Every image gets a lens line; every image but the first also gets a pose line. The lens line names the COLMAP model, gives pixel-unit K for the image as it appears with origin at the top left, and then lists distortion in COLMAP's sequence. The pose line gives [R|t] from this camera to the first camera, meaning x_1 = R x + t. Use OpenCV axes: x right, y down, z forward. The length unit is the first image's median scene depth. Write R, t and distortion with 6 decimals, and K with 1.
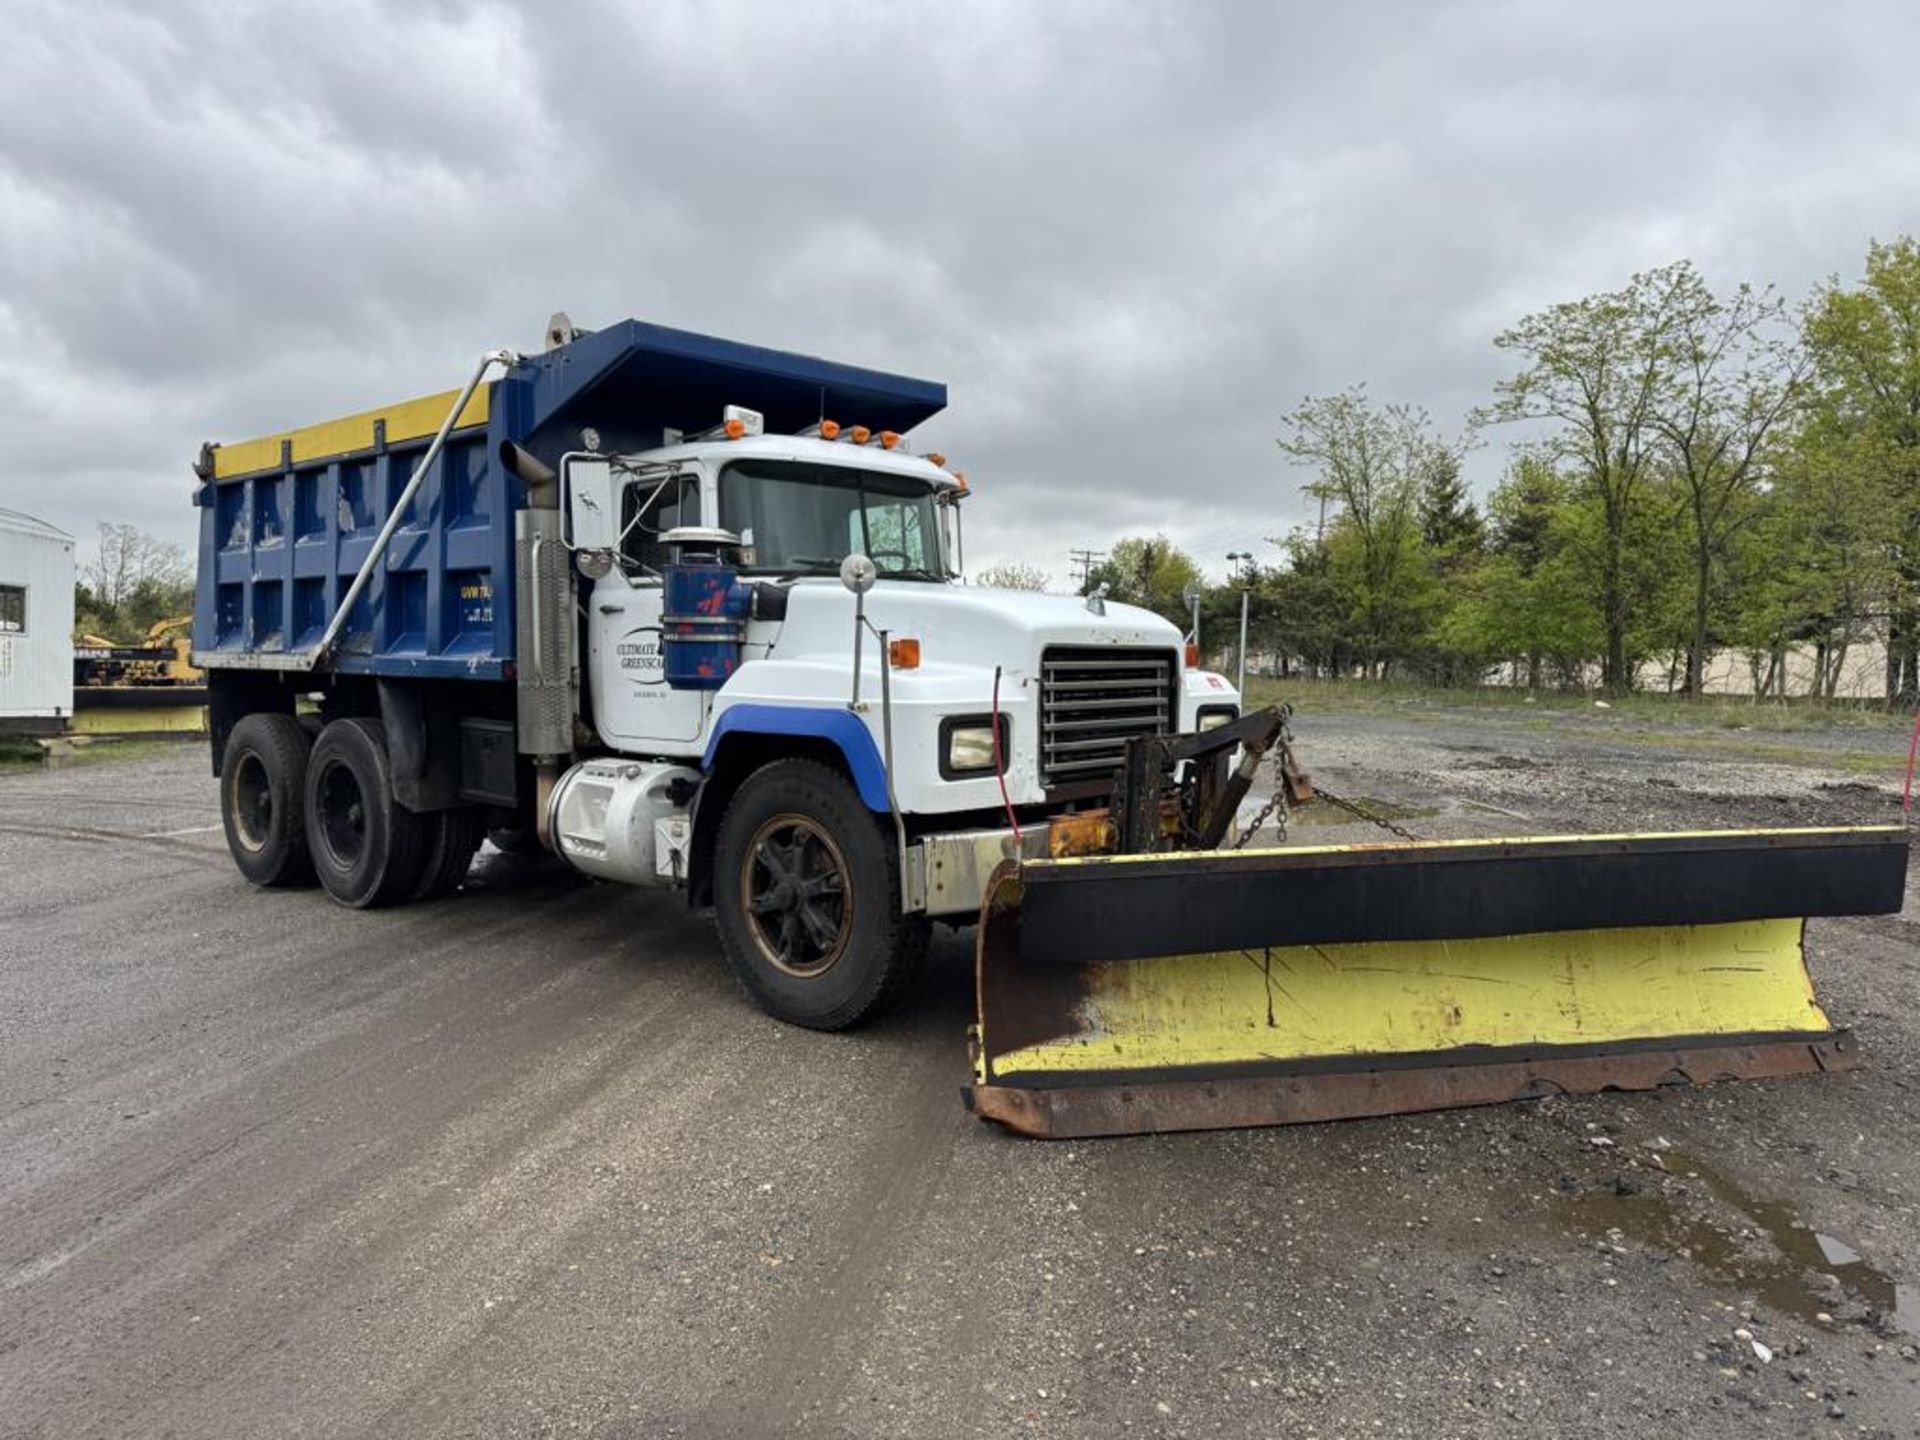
lens RADIAL K [[1325.8, 0, 960.0], [0, 1325.8, 720.0], [0, 0, 1]] dist [0.126137, -0.180415]
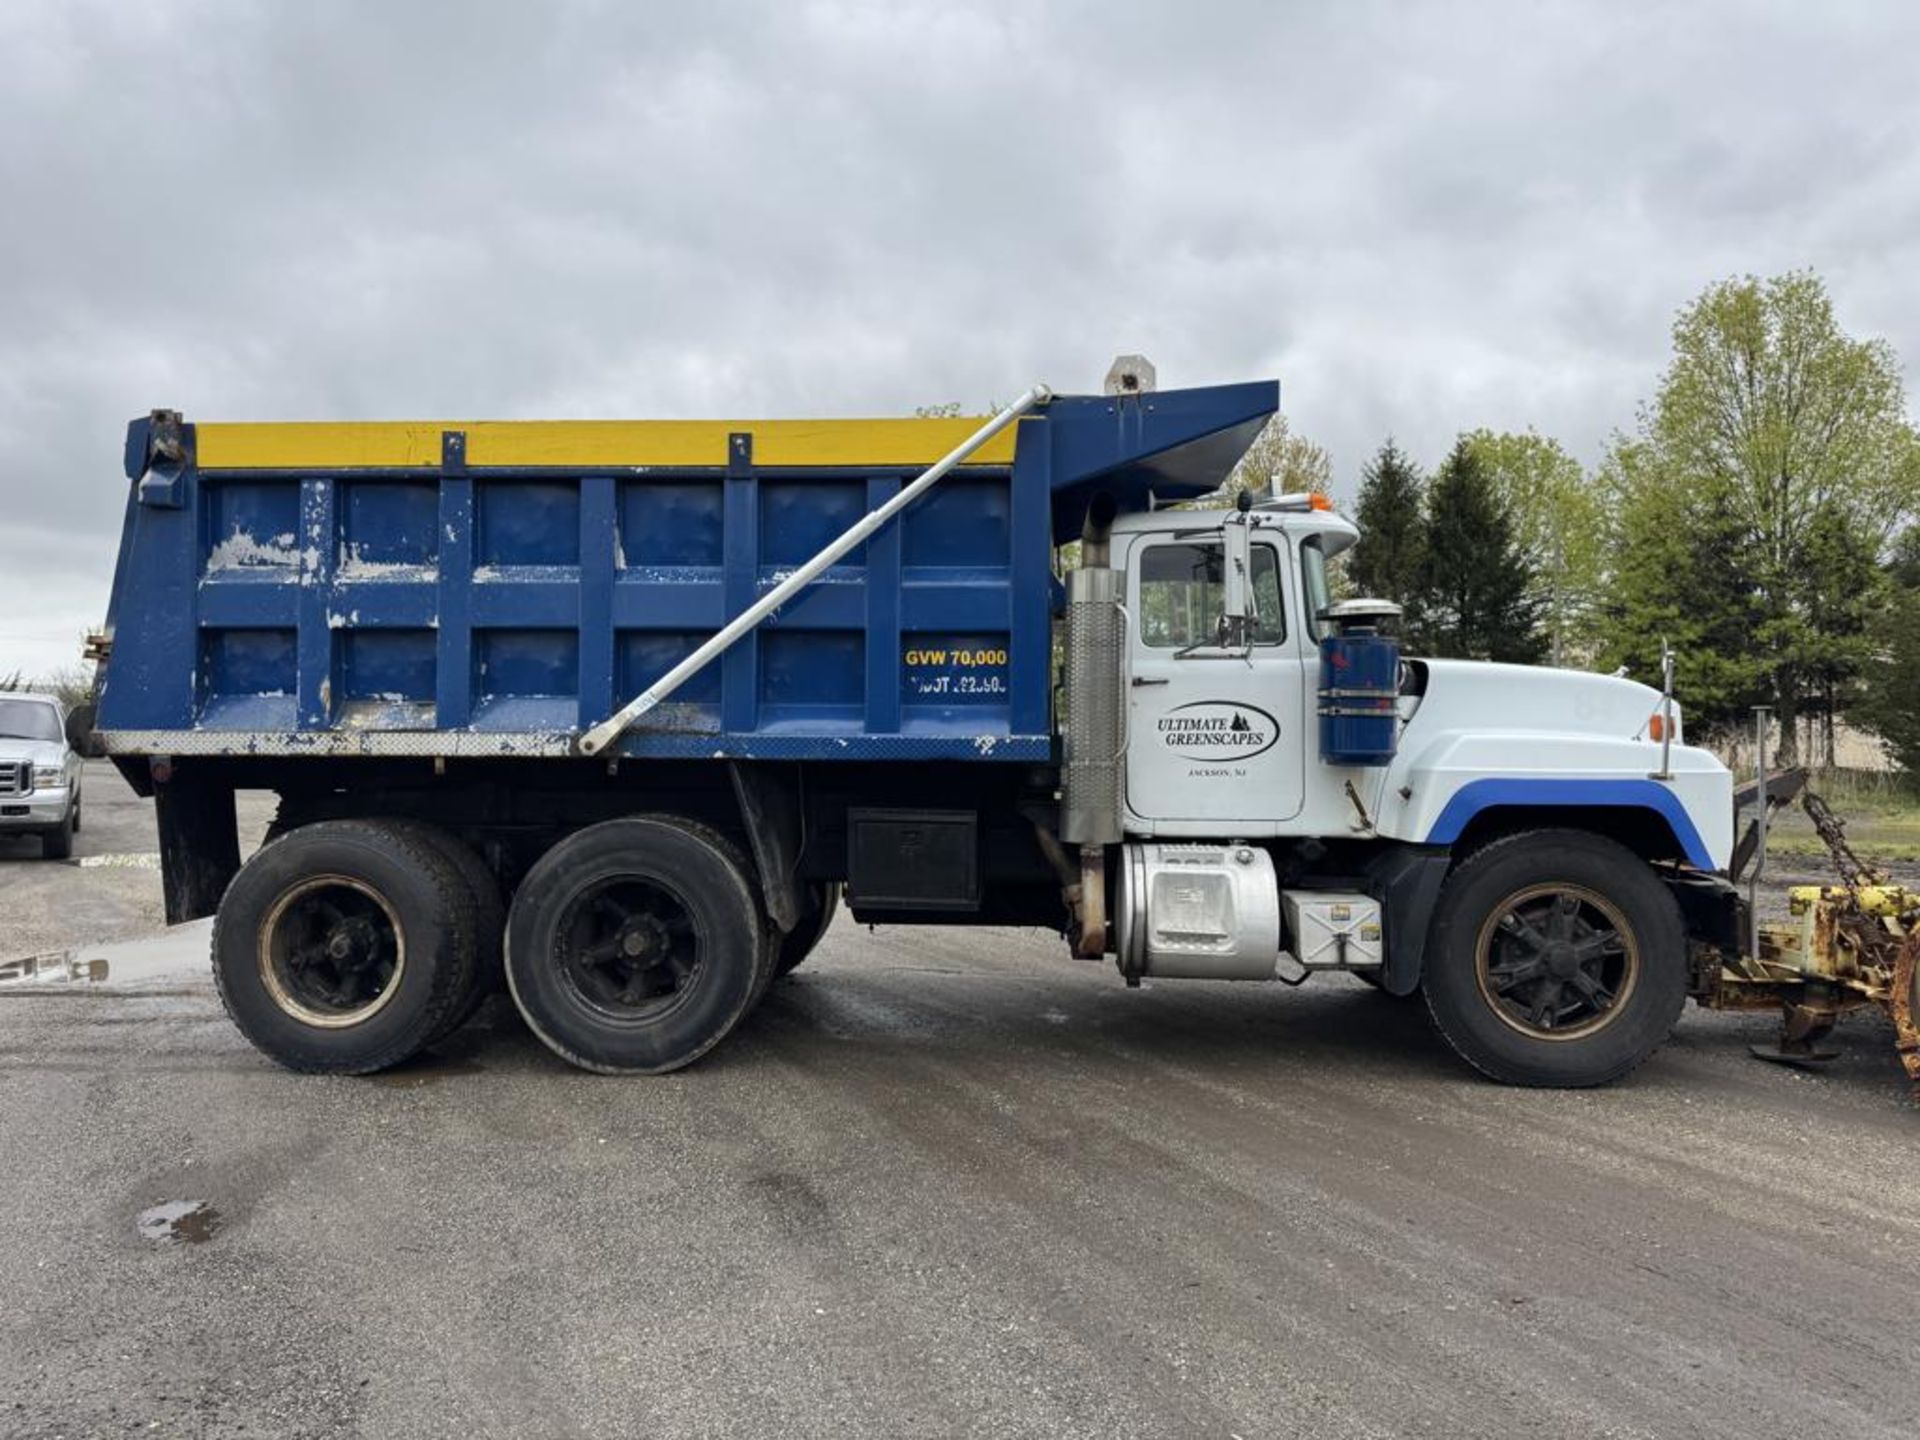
lens RADIAL K [[1325.8, 0, 960.0], [0, 1325.8, 720.0], [0, 0, 1]] dist [0.126137, -0.180415]
pose [[0.786199, -0.000120, 0.617974, -0.930984], [0.033131, 0.998570, -0.041956, -0.022253], [-0.617085, 0.053460, 0.785078, 0.368373]]
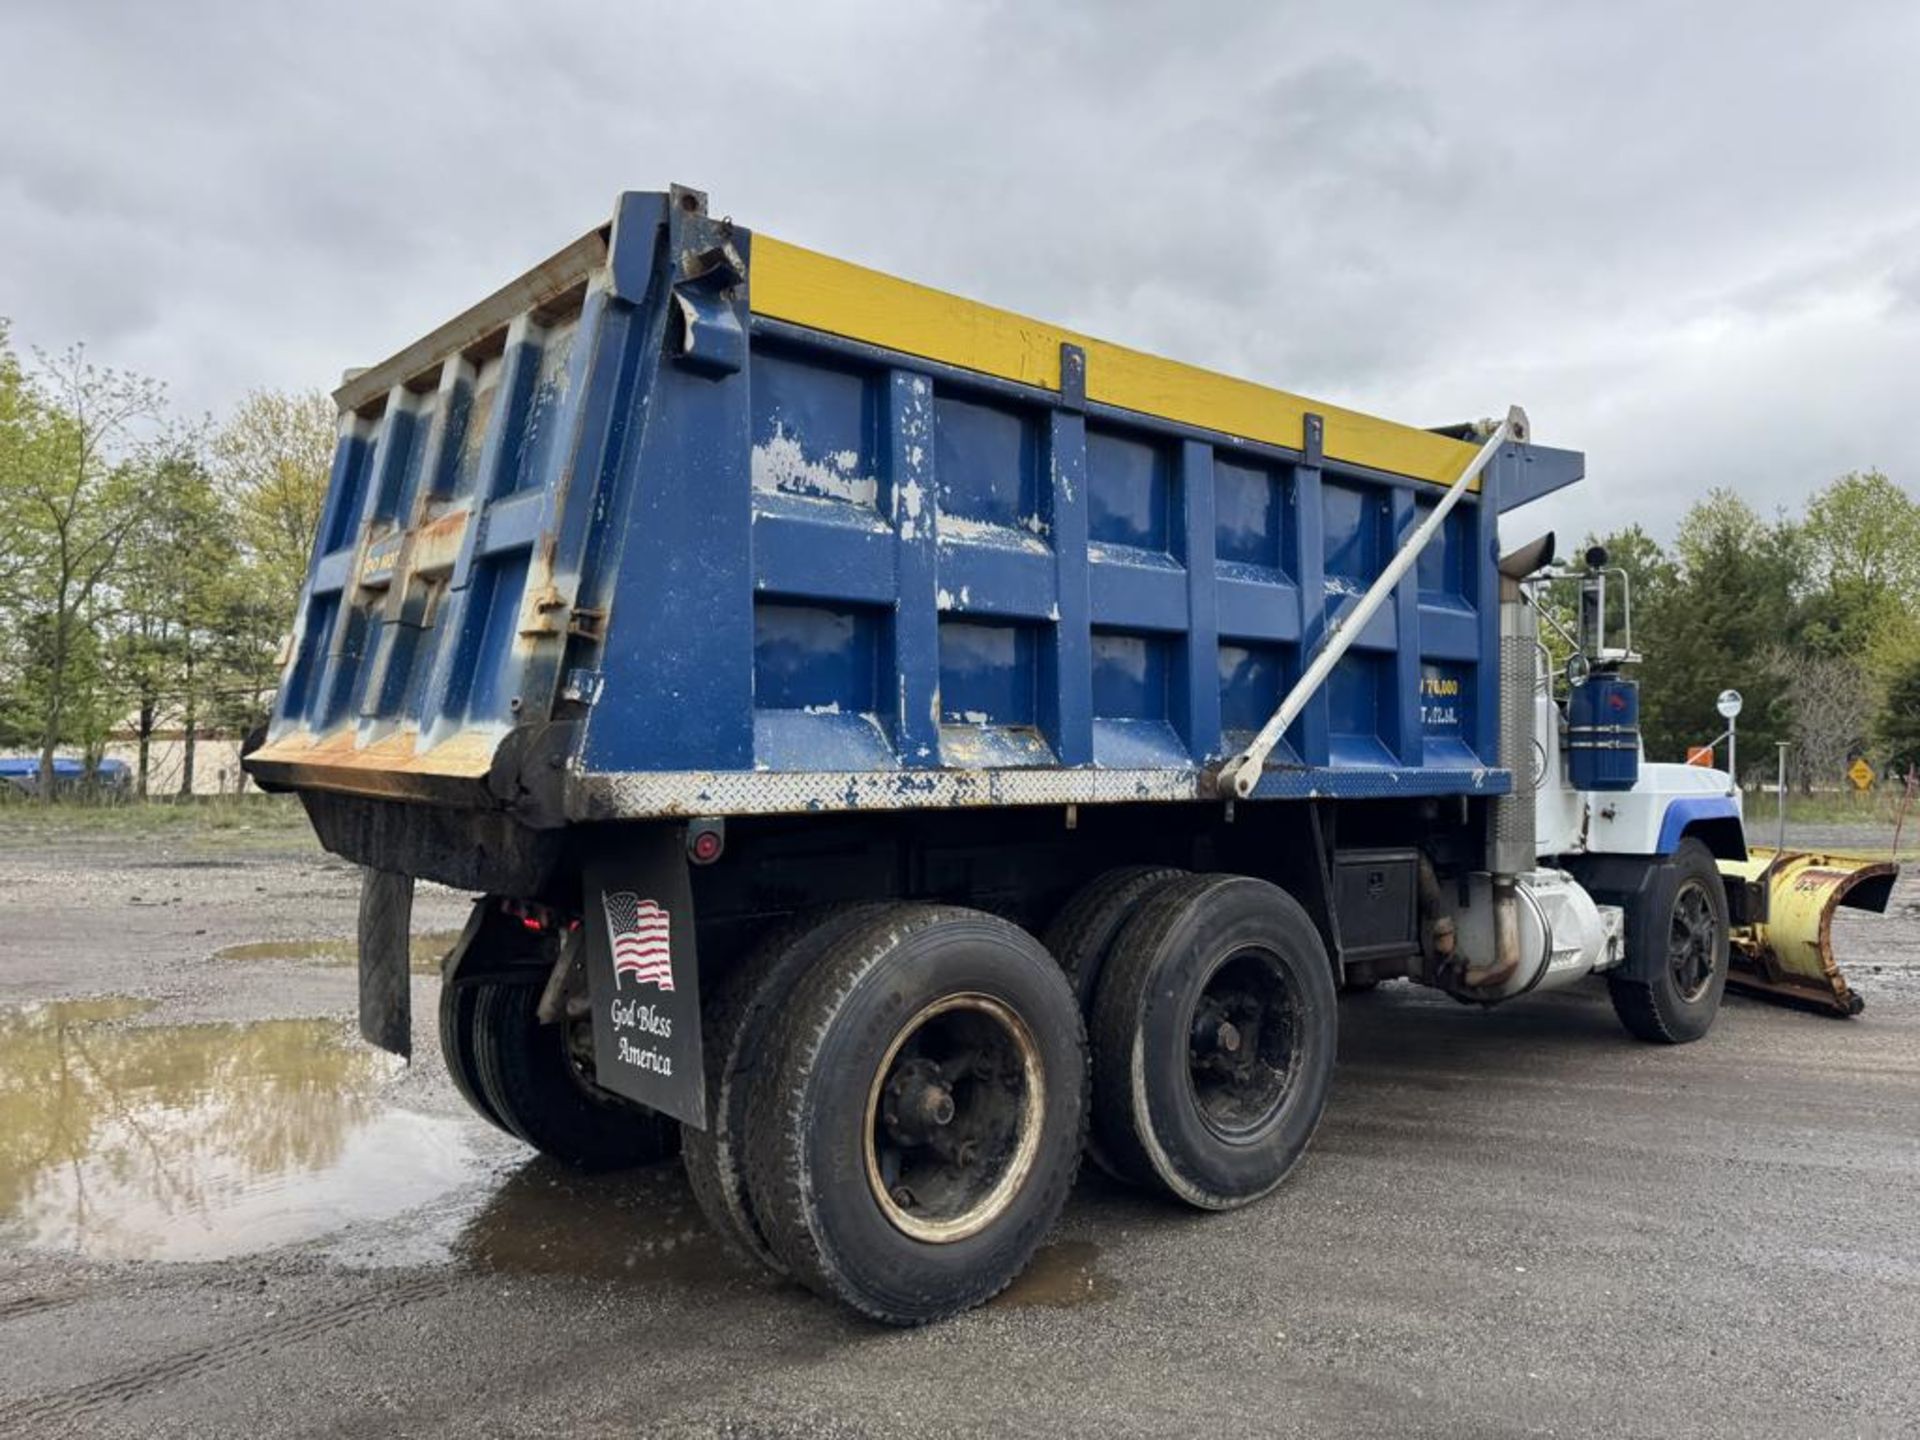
lens RADIAL K [[1312.0, 0, 972.5], [0, 1312.0, 724.7], [0, 0, 1]] dist [0.179990, -0.299374]
pose [[0.123010, 0.018575, 0.992232, -1.267814], [0.052009, 0.998330, -0.025137, -0.071208], [-0.991042, 0.054697, 0.121838, 1.258592]]
